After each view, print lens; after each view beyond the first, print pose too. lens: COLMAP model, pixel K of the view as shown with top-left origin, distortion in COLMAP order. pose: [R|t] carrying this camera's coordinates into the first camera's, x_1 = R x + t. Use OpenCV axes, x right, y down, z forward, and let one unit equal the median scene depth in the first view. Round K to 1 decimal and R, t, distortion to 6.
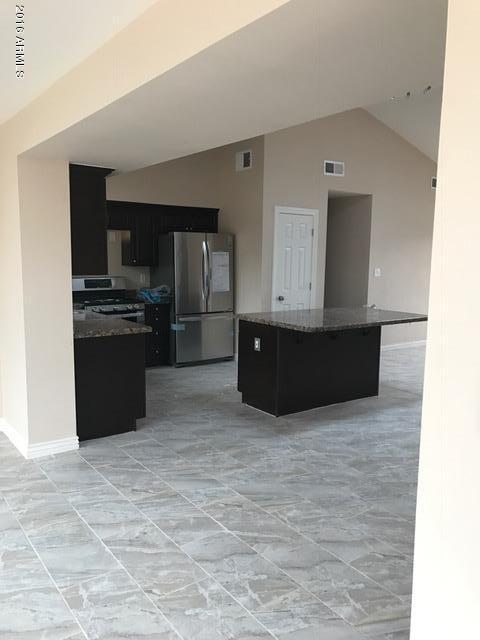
lens RADIAL K [[526.3, 0, 240.4], [0, 526.3, 321.3], [0, 0, 1]] dist [0.042667, -0.025741]
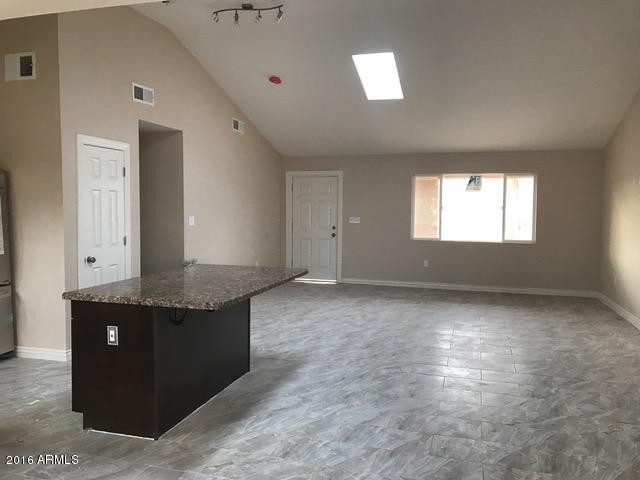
lens RADIAL K [[526.3, 0, 308.3], [0, 526.3, 230.9], [0, 0, 1]] dist [0.042667, -0.025741]
pose [[0.792573, -0.040408, 0.608437, -0.134851], [0.080280, 0.996031, -0.038425, -0.032381], [-0.604469, 0.079300, 0.792672, 0.240970]]
